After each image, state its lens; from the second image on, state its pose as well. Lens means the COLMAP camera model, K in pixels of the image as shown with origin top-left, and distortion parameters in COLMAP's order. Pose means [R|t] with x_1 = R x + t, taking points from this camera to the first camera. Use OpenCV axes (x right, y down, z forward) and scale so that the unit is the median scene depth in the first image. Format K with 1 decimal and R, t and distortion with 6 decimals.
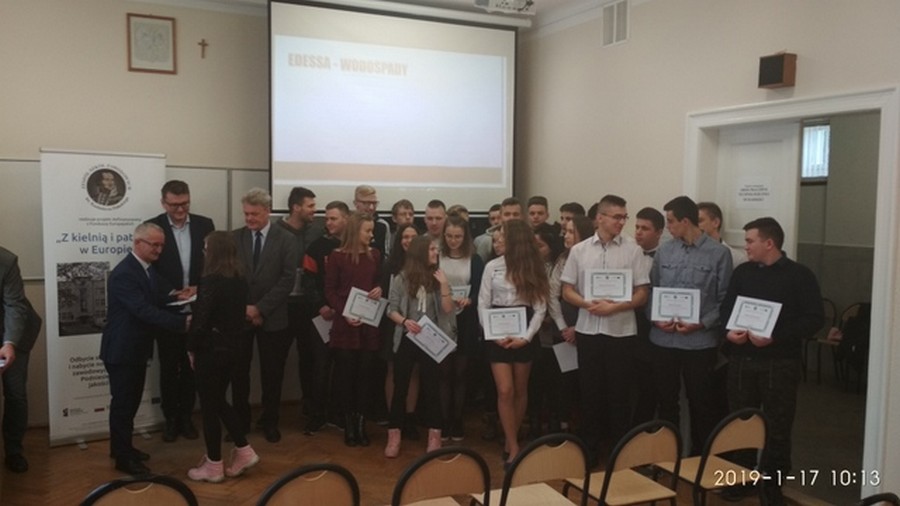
lens RADIAL K [[808.9, 0, 450.0], [0, 808.9, 253.0], [0, 0, 1]] dist [0.147227, -0.333108]
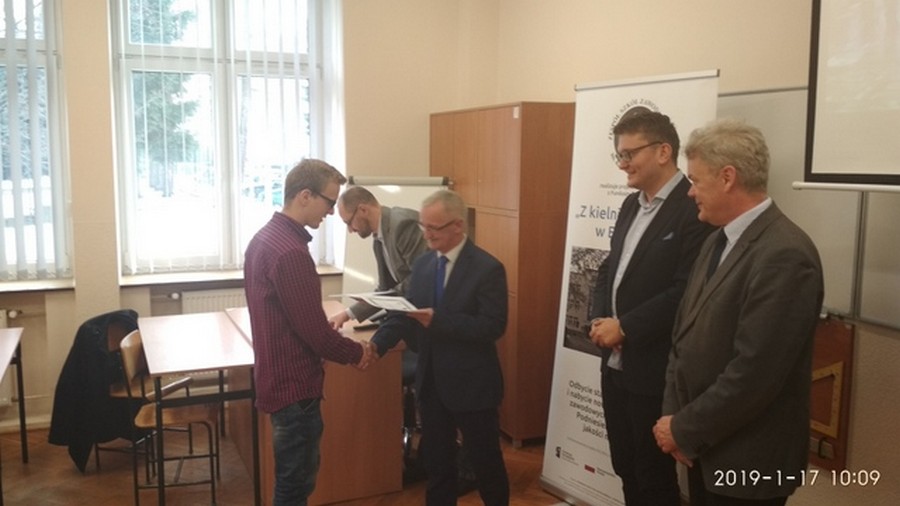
lens RADIAL K [[808.9, 0, 450.0], [0, 808.9, 253.0], [0, 0, 1]] dist [0.147227, -0.333108]
pose [[-0.063390, 0.103823, -0.992574, 0.229147], [-0.058996, 0.992445, 0.107577, -0.050504], [0.996244, 0.065377, -0.056786, 0.911433]]
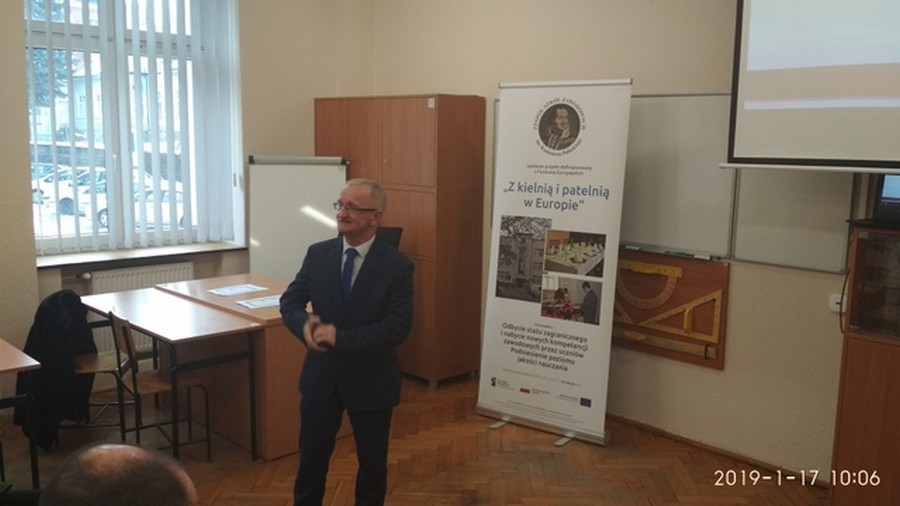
lens RADIAL K [[808.9, 0, 450.0], [0, 808.9, 253.0], [0, 0, 1]] dist [0.147227, -0.333108]
pose [[0.296052, 0.126436, -0.946767, 0.330693], [-0.062612, 0.991637, 0.112849, -0.041008], [0.953118, 0.025869, 0.301492, 0.667637]]
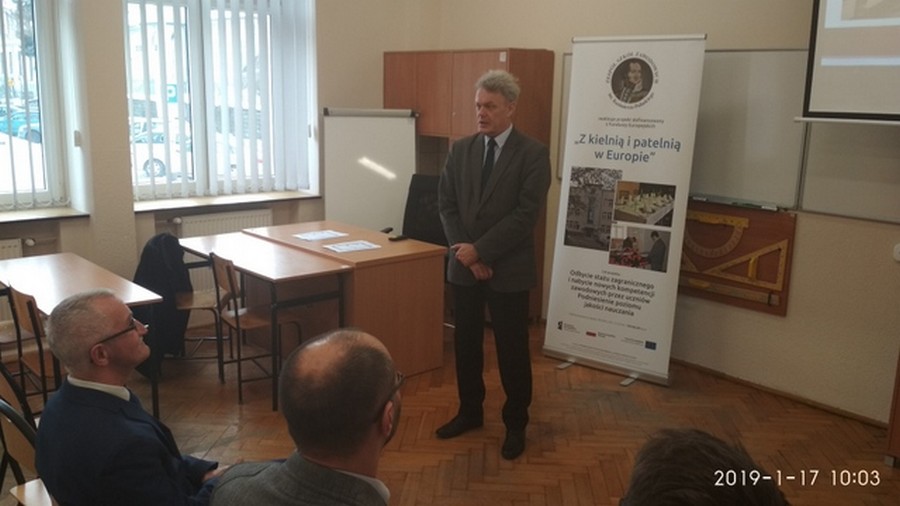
lens RADIAL K [[808.9, 0, 450.0], [0, 808.9, 253.0], [0, 0, 1]] dist [0.147227, -0.333108]
pose [[0.259917, 0.183408, -0.948053, 0.360589], [-0.069265, 0.982809, 0.171142, -0.037780], [0.963144, 0.021184, 0.268152, 0.610405]]
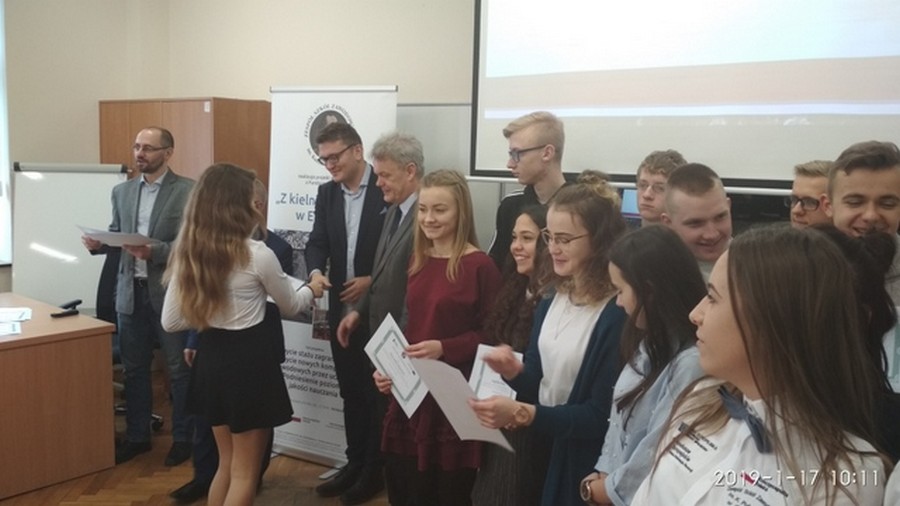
lens RADIAL K [[808.9, 0, 450.0], [0, 808.9, 253.0], [0, 0, 1]] dist [0.147227, -0.333108]
pose [[0.390993, 0.110295, -0.913761, 0.327394], [-0.073391, 0.993369, 0.088500, -0.047216], [0.917463, 0.032459, 0.396495, 0.819631]]
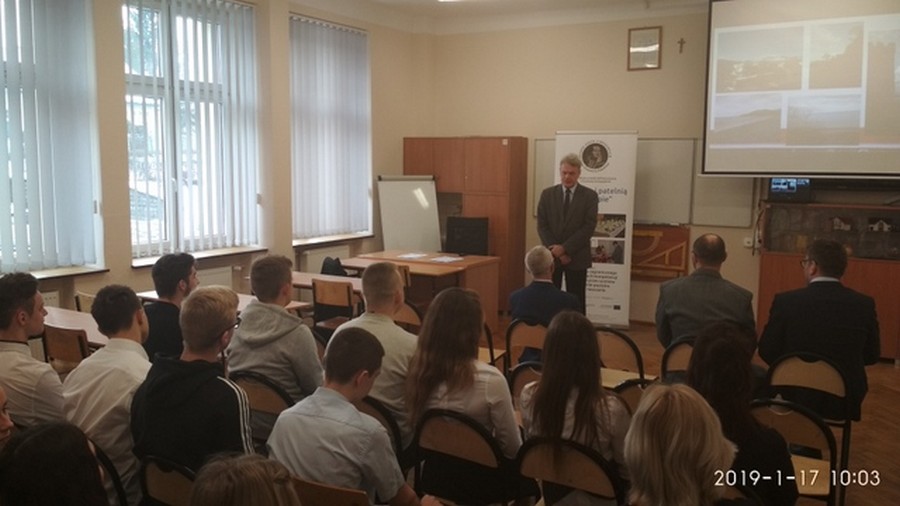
lens RADIAL K [[806.9, 0, 450.0], [0, 806.9, 253.0], [0, 0, 1]] dist [0.120316, -0.337623]
pose [[0.539172, 0.084990, -0.837896, 0.673787], [-0.046054, 0.996382, 0.071431, 0.000452], [0.840935, 0.000075, 0.541135, 0.003995]]
